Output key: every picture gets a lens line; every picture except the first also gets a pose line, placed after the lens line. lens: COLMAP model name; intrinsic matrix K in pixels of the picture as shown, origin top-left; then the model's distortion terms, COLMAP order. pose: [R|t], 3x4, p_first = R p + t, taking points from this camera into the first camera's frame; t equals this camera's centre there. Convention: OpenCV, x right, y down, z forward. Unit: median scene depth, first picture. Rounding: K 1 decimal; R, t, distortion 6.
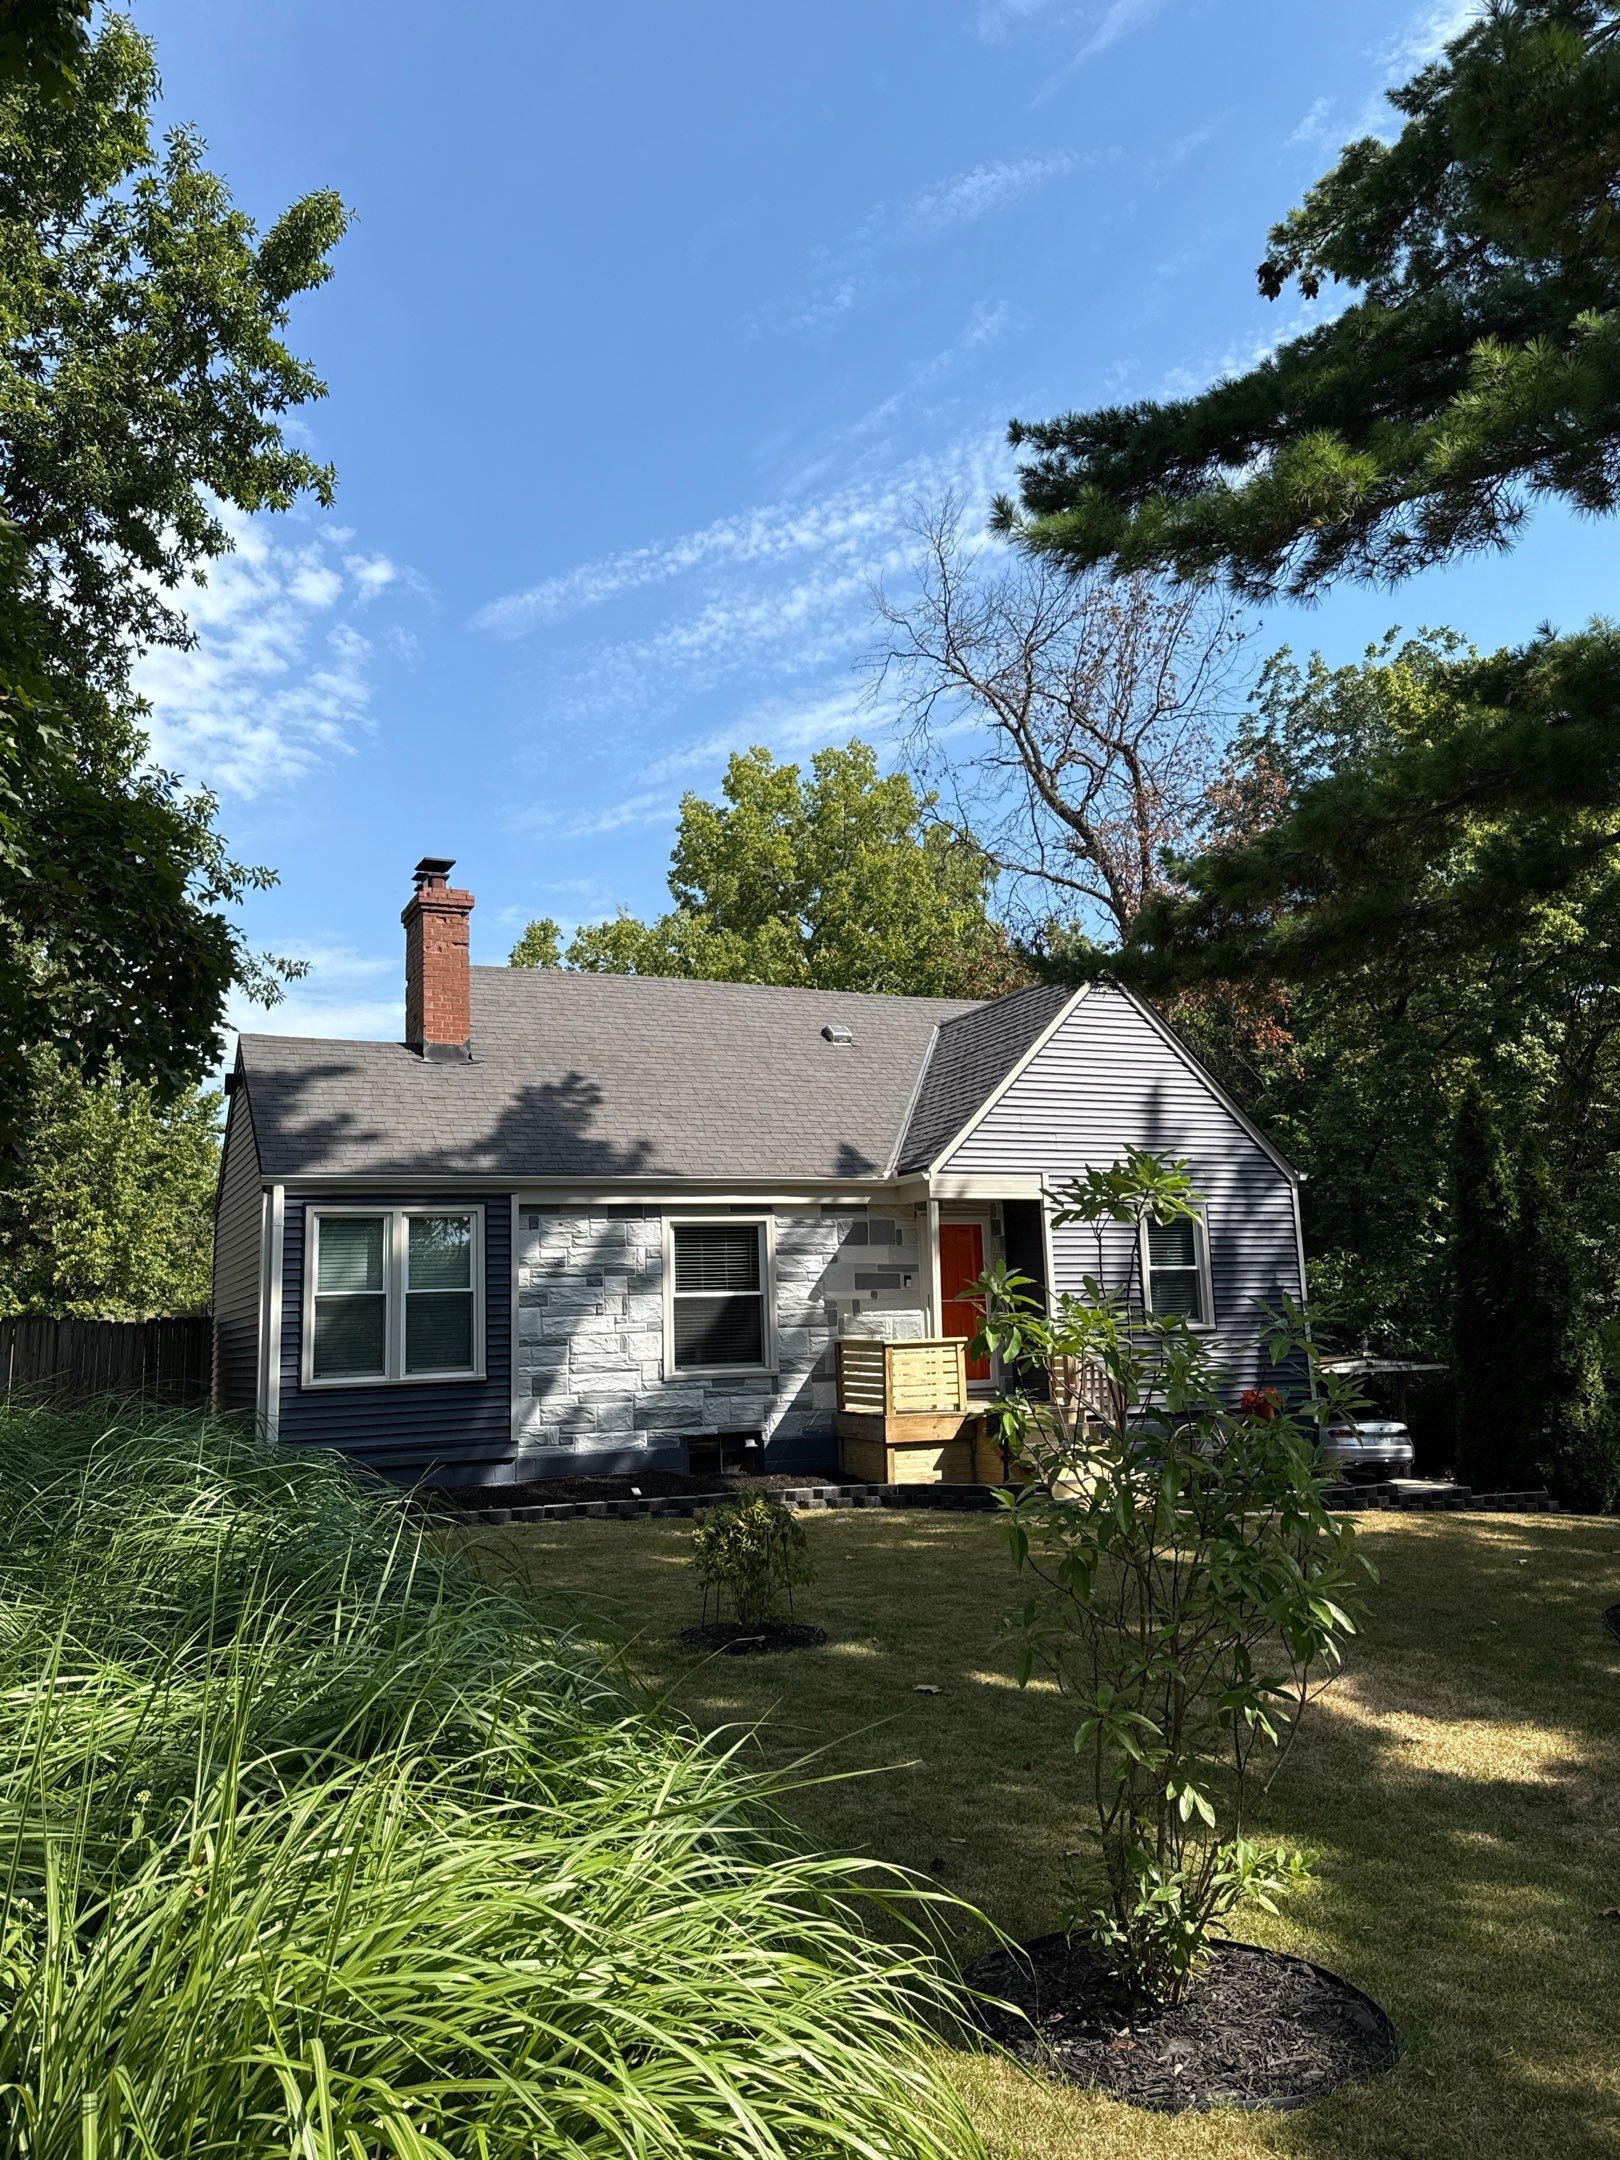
lens RADIAL K [[1675.2, 0, 811.5], [0, 1675.2, 1074.7], [0, 0, 1]] dist [0.185857, 0.000895]
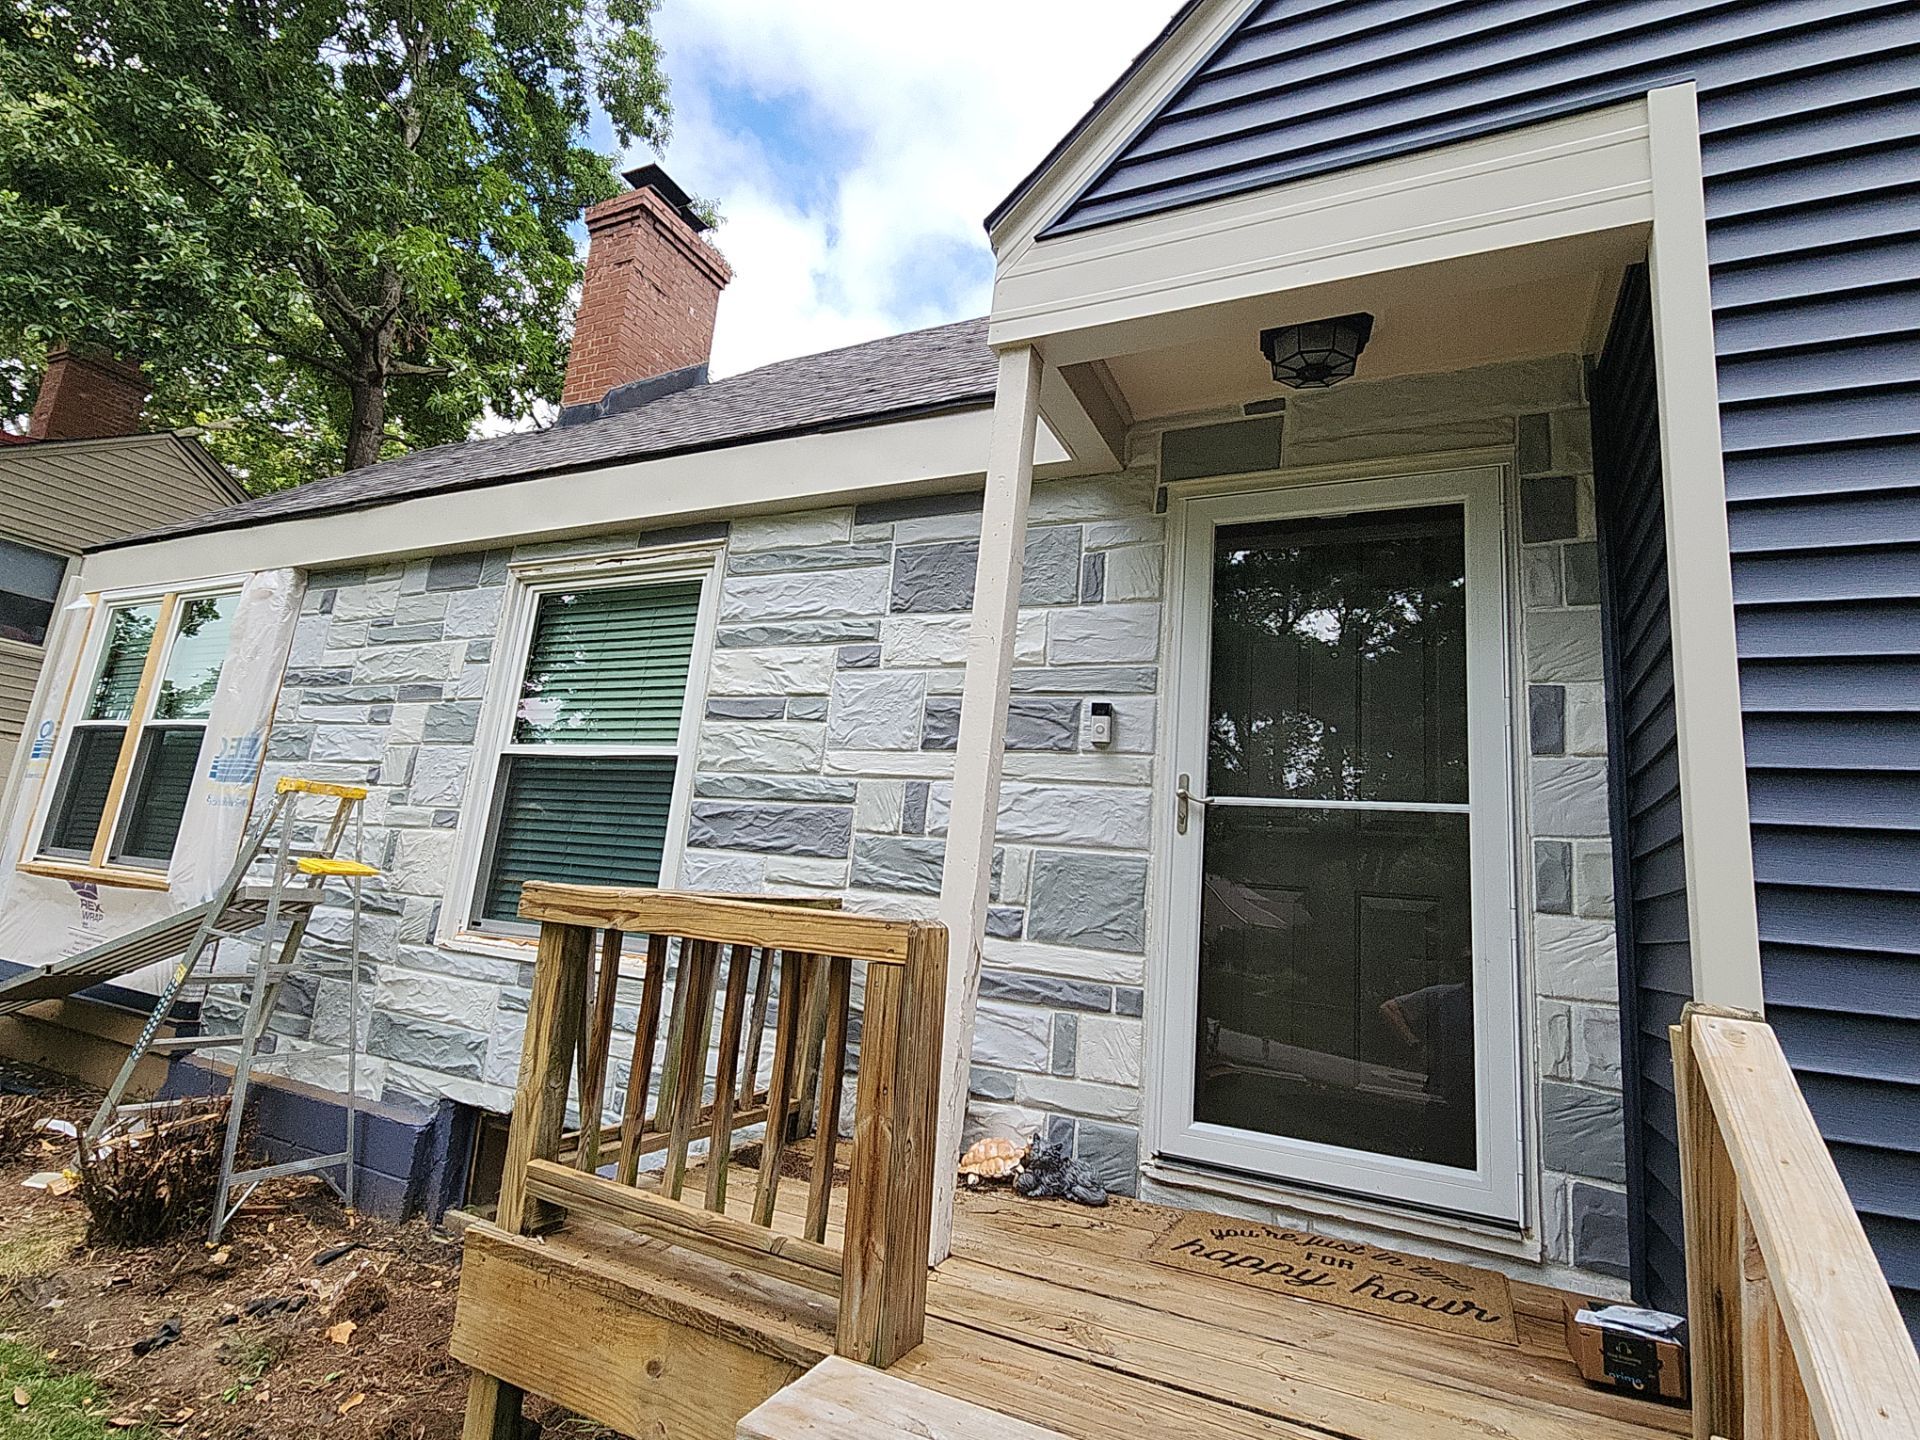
lens RADIAL K [[998.2, 0, 932.1], [0, 998.2, 688.5], [0, 0, 1]] dist [0.012555, -0.005772]
pose [[0.603029, -0.082631, -0.793428, 0.170533], [0.011721, 0.995431, -0.094761, 0.131341], [0.797633, 0.047844, 0.601242, 0.871633]]
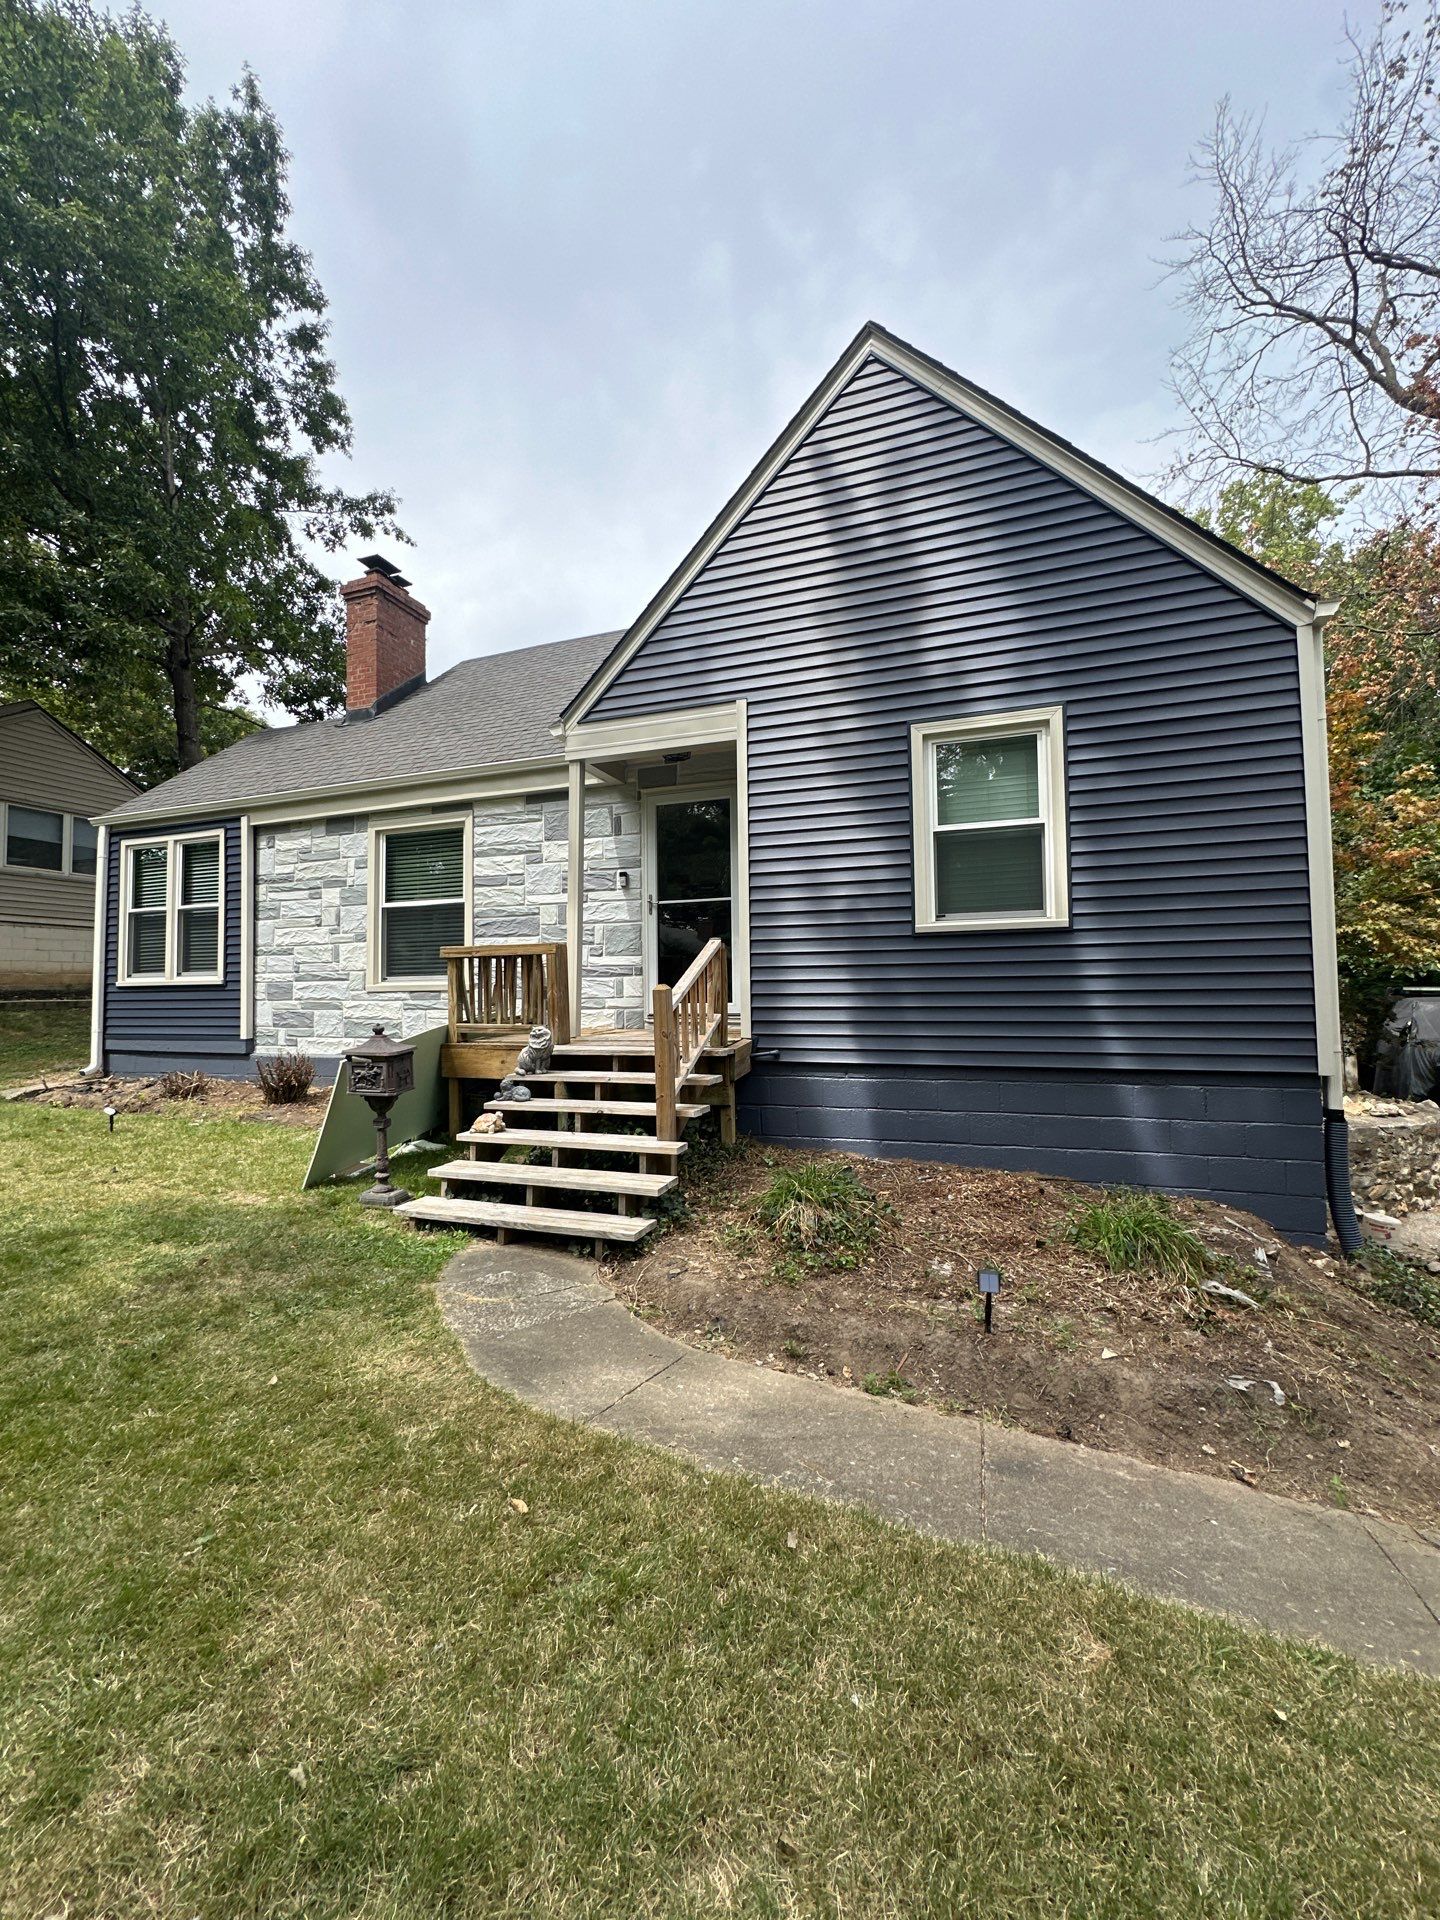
lens RADIAL K [[765.1, 0, 716.6], [0, 765.1, 959.8], [0, 0, 1]] dist [-0.000429, -0.000129]
pose [[0.707856, -0.000796, -0.706356, 0.342228], [0.098830, 0.990274, 0.097924, 0.128462], [0.699408, -0.139126, 0.701051, 0.765750]]
